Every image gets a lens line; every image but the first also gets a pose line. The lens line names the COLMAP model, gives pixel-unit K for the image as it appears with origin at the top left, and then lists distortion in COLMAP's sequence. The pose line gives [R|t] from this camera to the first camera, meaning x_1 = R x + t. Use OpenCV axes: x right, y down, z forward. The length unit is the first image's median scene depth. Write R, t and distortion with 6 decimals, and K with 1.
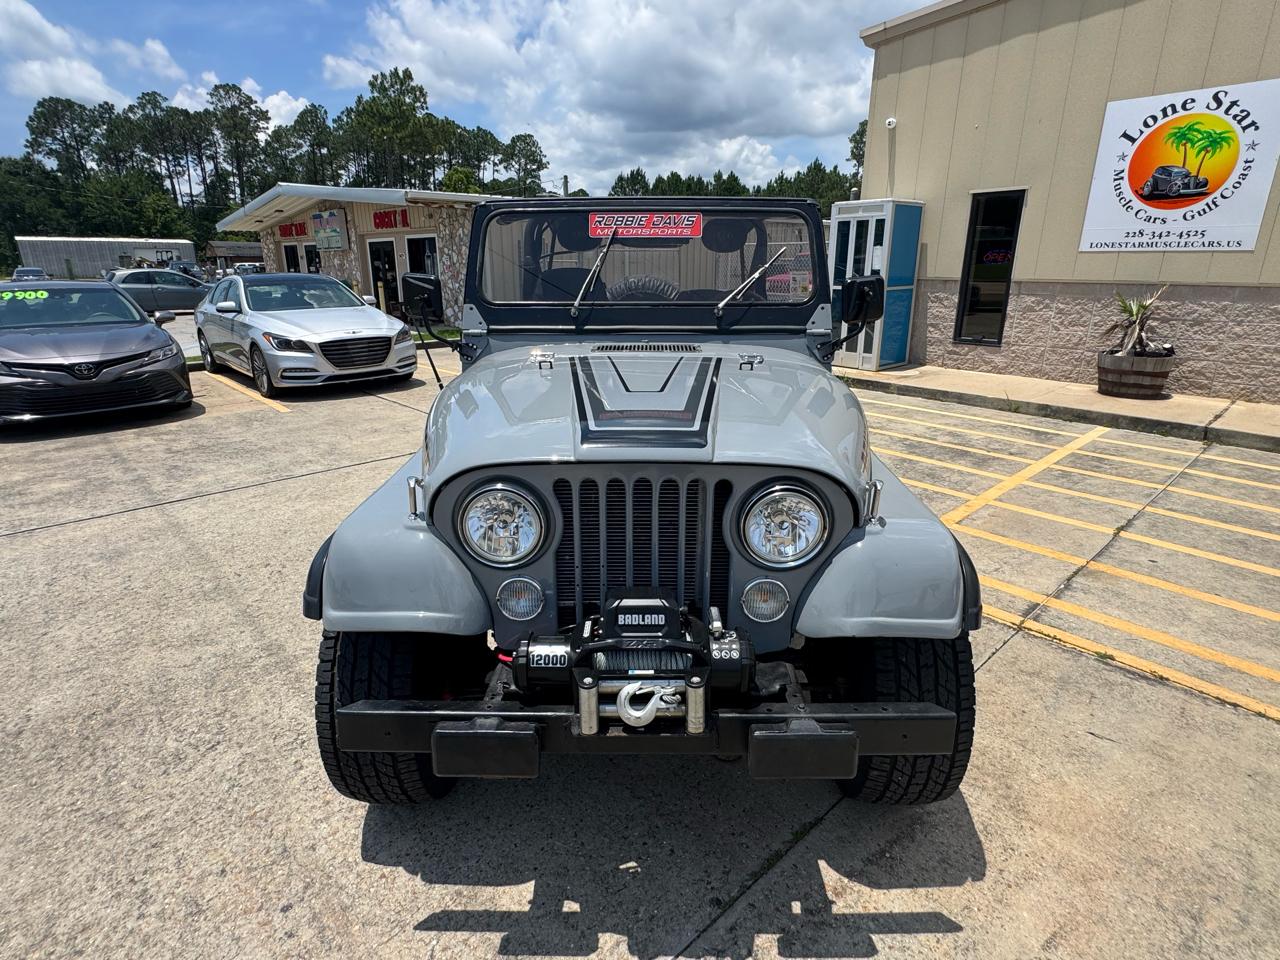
lens RADIAL K [[668.2, 0, 636.7], [0, 668.2, 477.8], [0, 0, 1]] dist [-0.001903, -0.000364]
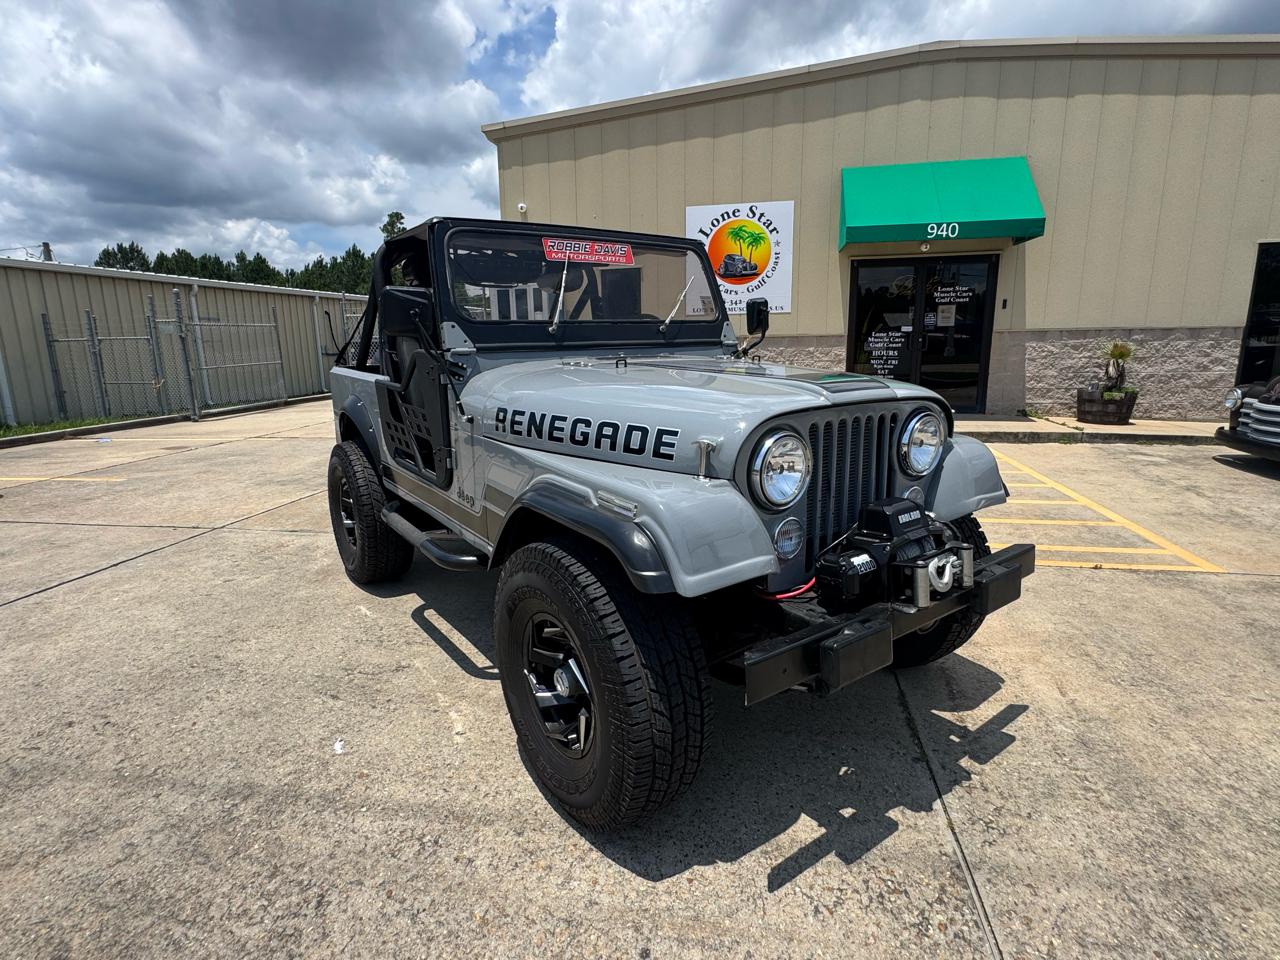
lens RADIAL K [[668.0, 0, 635.2], [0, 668.0, 482.5], [0, 0, 1]] dist [-0.001181, -0.000812]
pose [[0.802277, -0.139750, 0.580363, -0.250478], [0.203428, 0.978022, -0.045708, 0.021821], [-0.561220, 0.154733, 0.813074, 0.054397]]
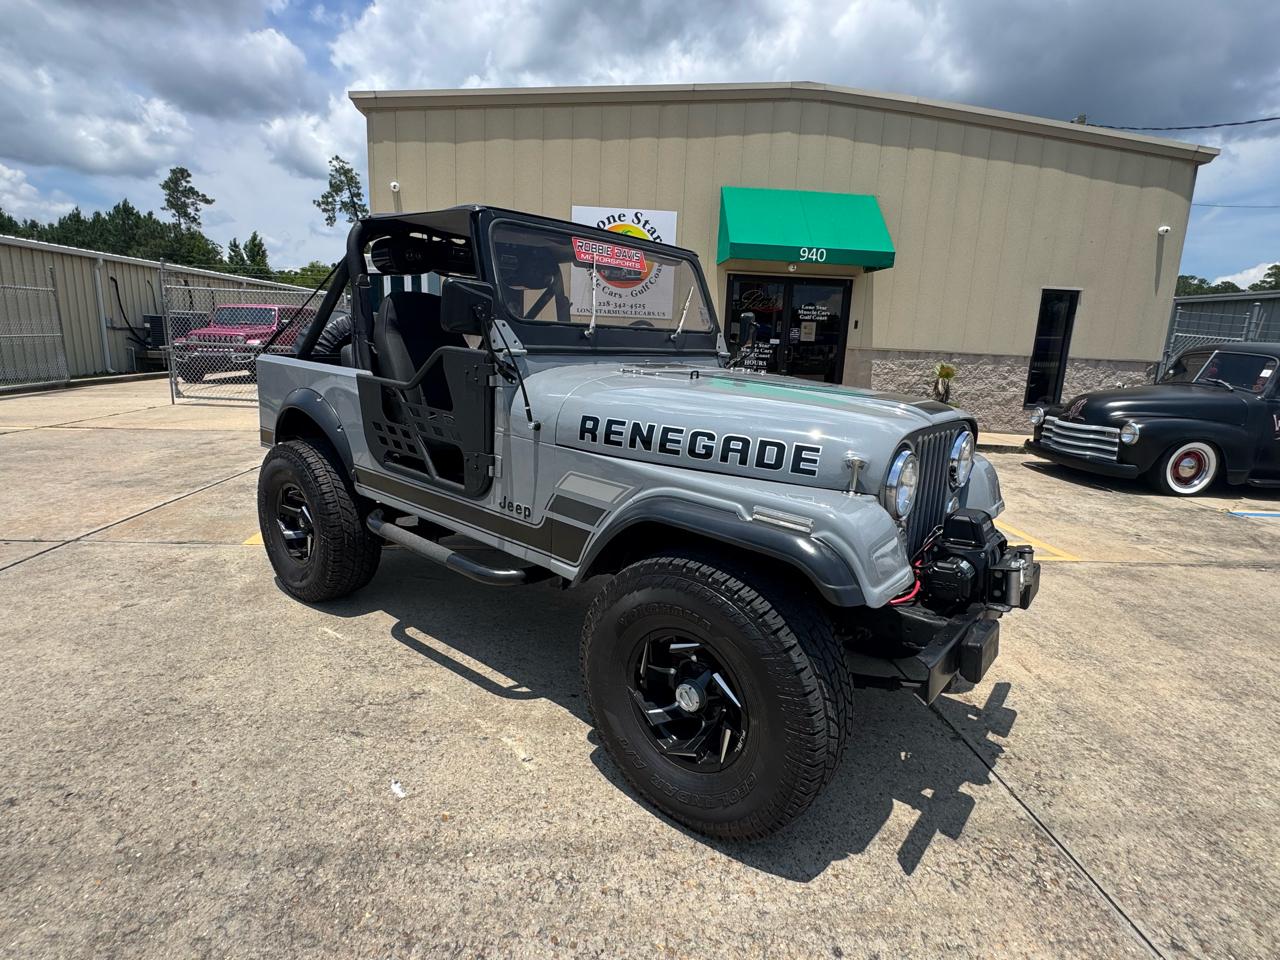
lens RADIAL K [[666.6, 0, 642.1], [0, 666.6, 482.6], [0, 0, 1]] dist [-0.000600, -0.001232]
pose [[0.618322, -0.140970, 0.773179, -0.340711], [0.204855, 0.978683, 0.014613, -0.011798], [-0.758757, 0.149354, 0.634020, 0.140393]]
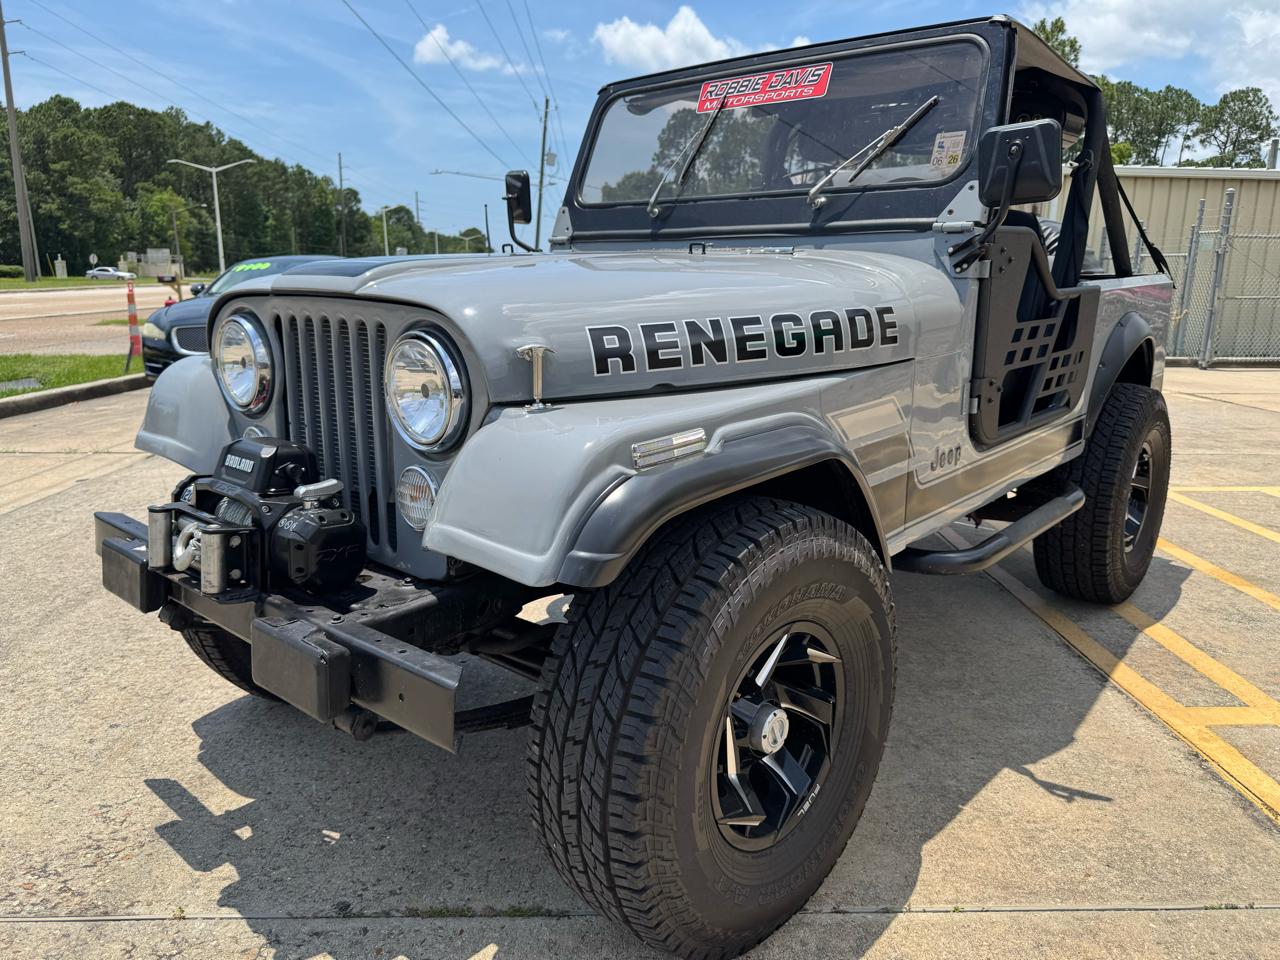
lens RADIAL K [[918.3, 0, 643.5], [0, 918.3, 483.4], [0, 0, 1]] dist [-0.005083, -0.000834]
pose [[0.754322, 0.153947, -0.638200, 0.250997], [-0.214119, 0.976651, -0.017490, 0.032274], [0.620606, 0.149843, 0.769672, 0.093102]]
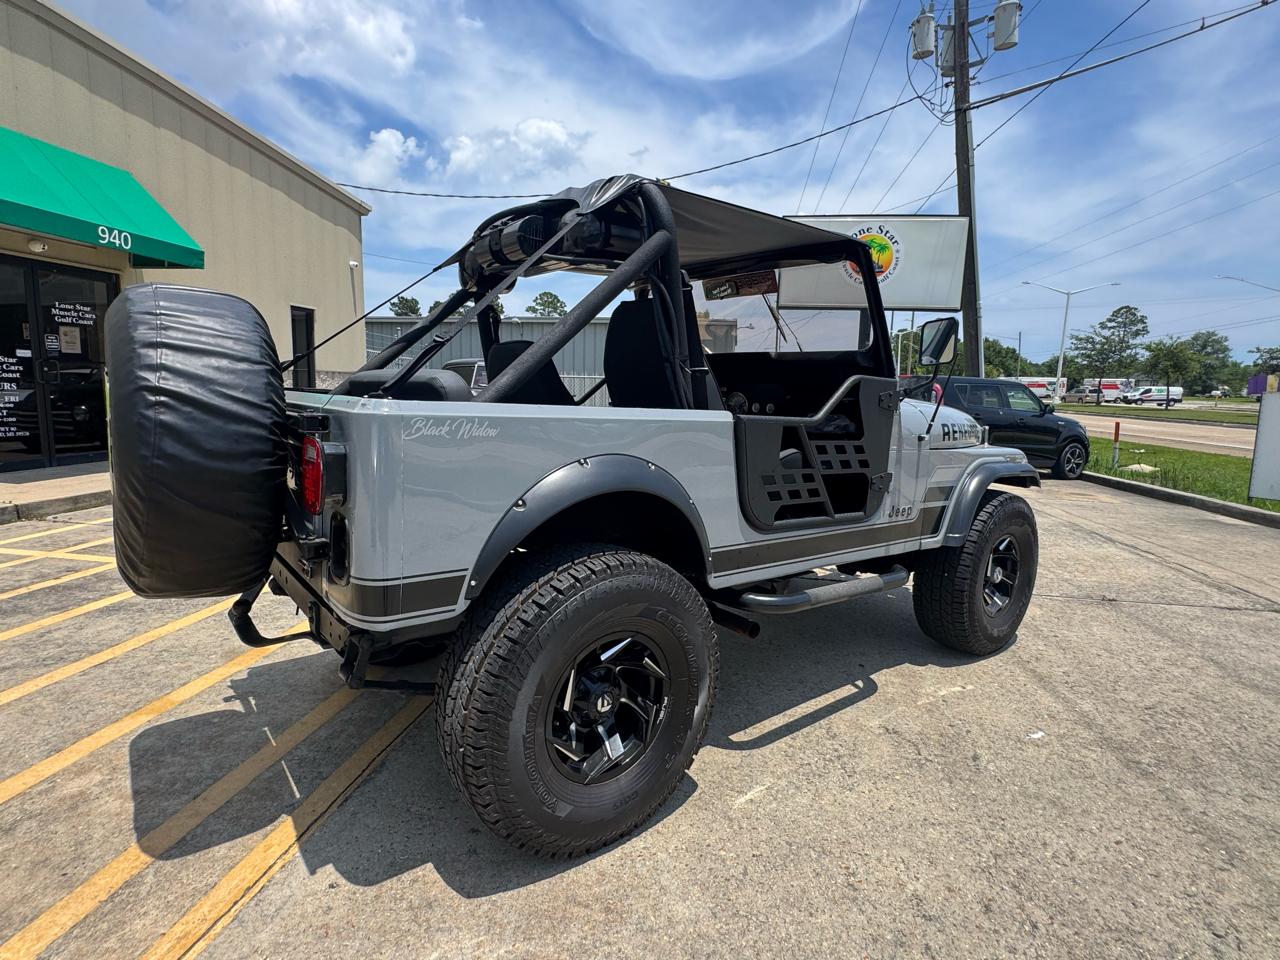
lens RADIAL K [[662.1, 0, 637.5], [0, 662.1, 477.4], [0, 0, 1]] dist [-0.001176, -0.001539]
pose [[-0.632708, -0.123616, 0.764461, -0.318351], [0.214903, 0.920374, 0.326693, -0.198715], [-0.743974, 0.370986, -0.555762, 0.767813]]
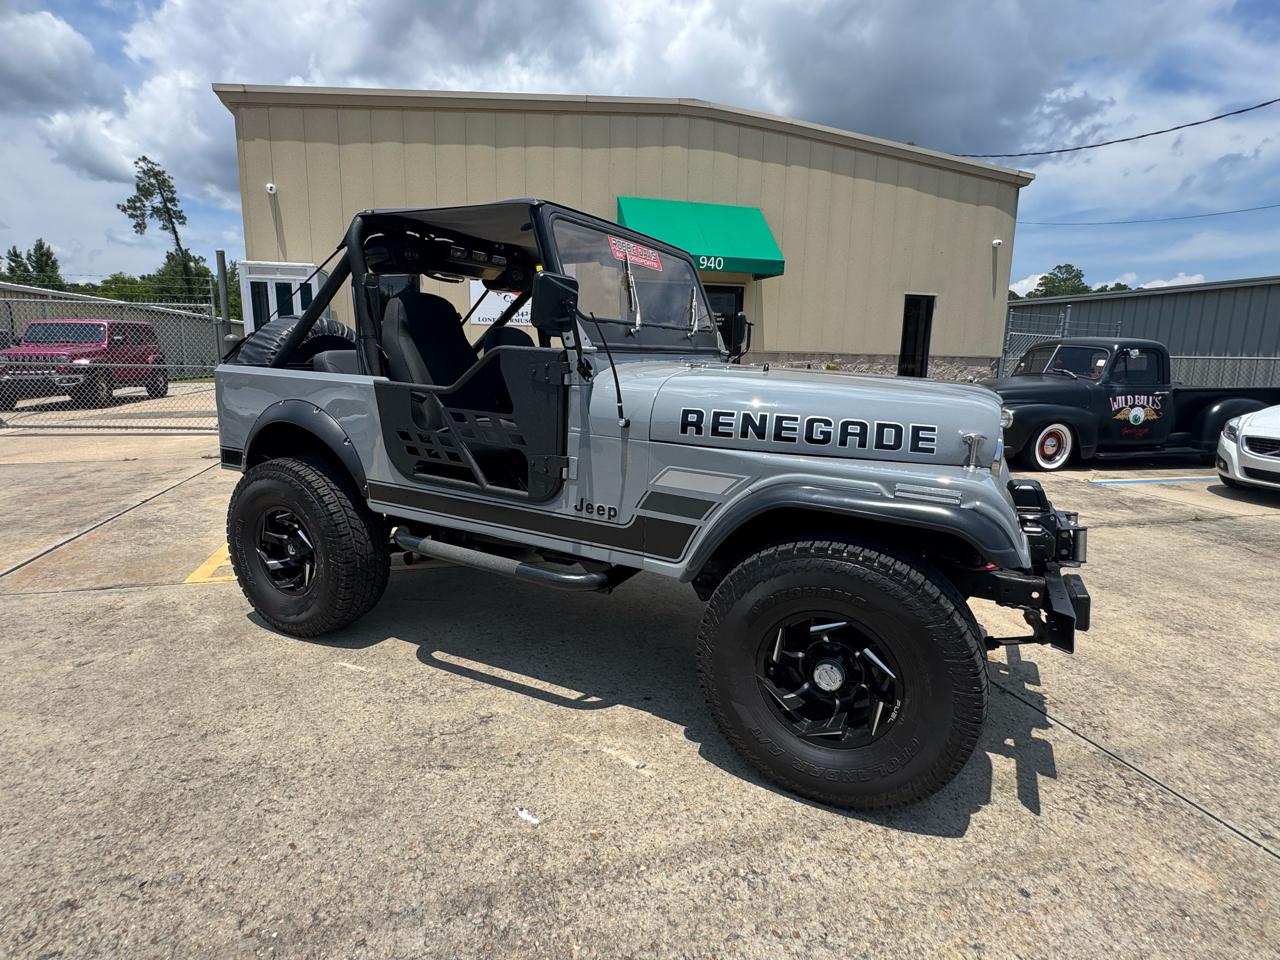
lens RADIAL K [[666.0, 0, 636.6], [0, 666.0, 478.5], [0, 0, 1]] dist [-0.001990, -0.000537]
pose [[0.443997, -0.156895, 0.882185, -0.401620], [0.261114, 0.964474, 0.040113, -0.031091], [-0.857138, 0.212542, 0.469191, 0.237227]]
